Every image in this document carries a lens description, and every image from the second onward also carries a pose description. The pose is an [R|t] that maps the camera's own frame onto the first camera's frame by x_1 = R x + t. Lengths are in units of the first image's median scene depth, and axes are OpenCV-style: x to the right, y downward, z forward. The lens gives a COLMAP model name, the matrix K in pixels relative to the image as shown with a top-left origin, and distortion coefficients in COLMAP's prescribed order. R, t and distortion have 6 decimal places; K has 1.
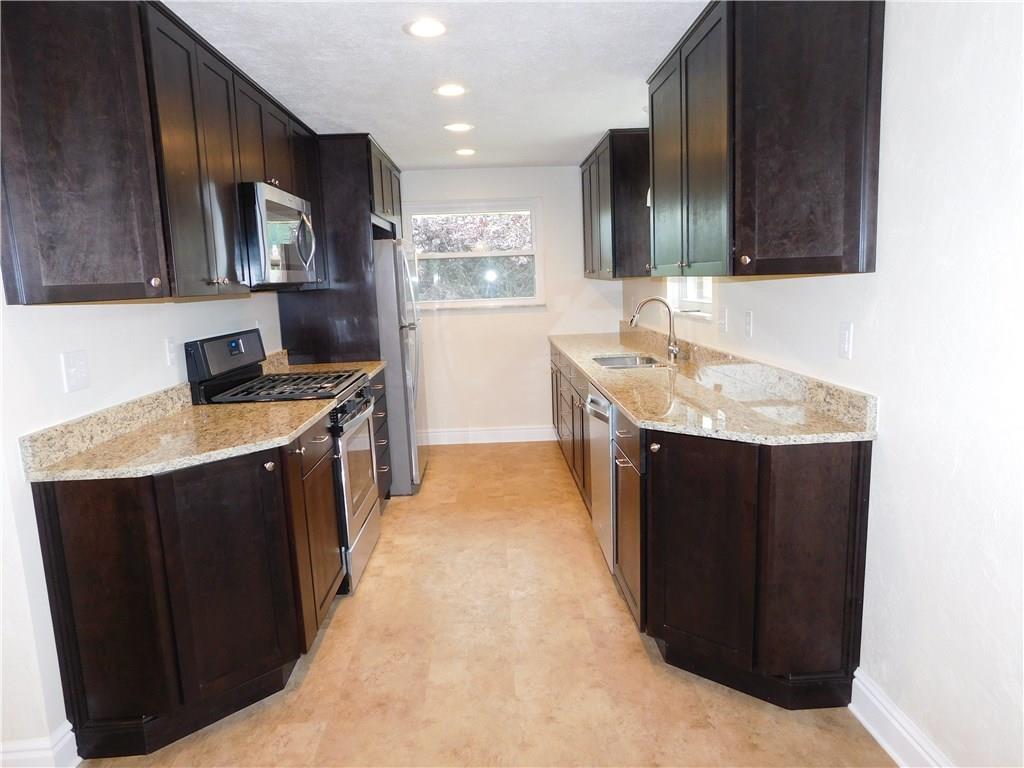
lens RADIAL K [[680.4, 0, 520.3], [0, 680.4, 385.5], [0, 0, 1]] dist [-0.044396, 0.022731]
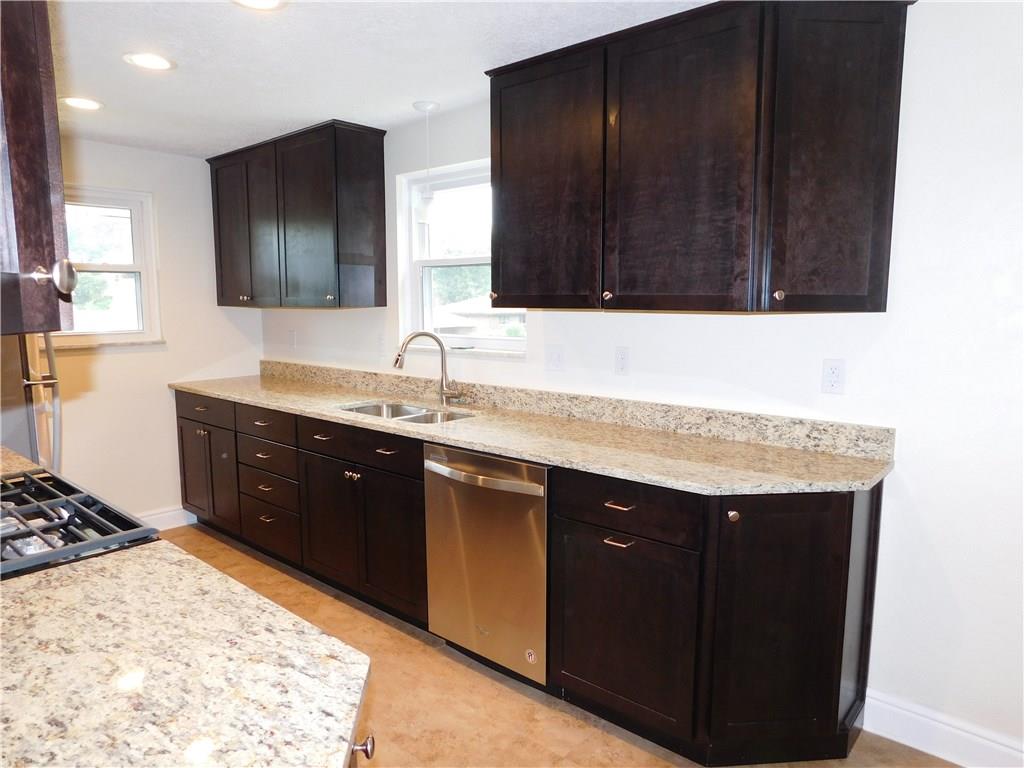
lens RADIAL K [[680.4, 0, 508.7], [0, 680.4, 381.2], [0, 0, 1]] dist [-0.044396, 0.022731]
pose [[0.692579, -0.053399, 0.719362, -0.535027], [0.090383, 0.995821, -0.013096, -0.080411], [-0.715657, 0.074088, 0.694512, 0.567076]]
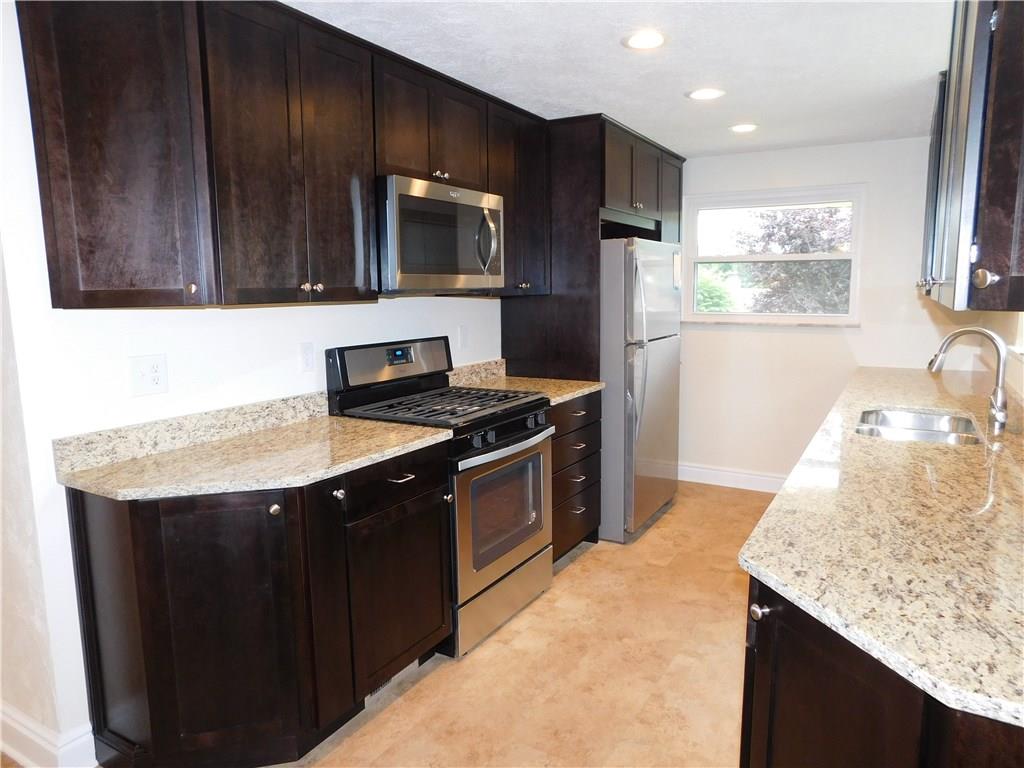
lens RADIAL K [[680.4, 0, 513.1], [0, 680.4, 385.6], [0, 0, 1]] dist [-0.044396, 0.022731]
pose [[0.838009, 0.105337, -0.535392, 0.284232], [-0.105149, 0.993974, 0.030980, -0.082370], [0.535429, 0.030335, 0.844035, 0.392035]]
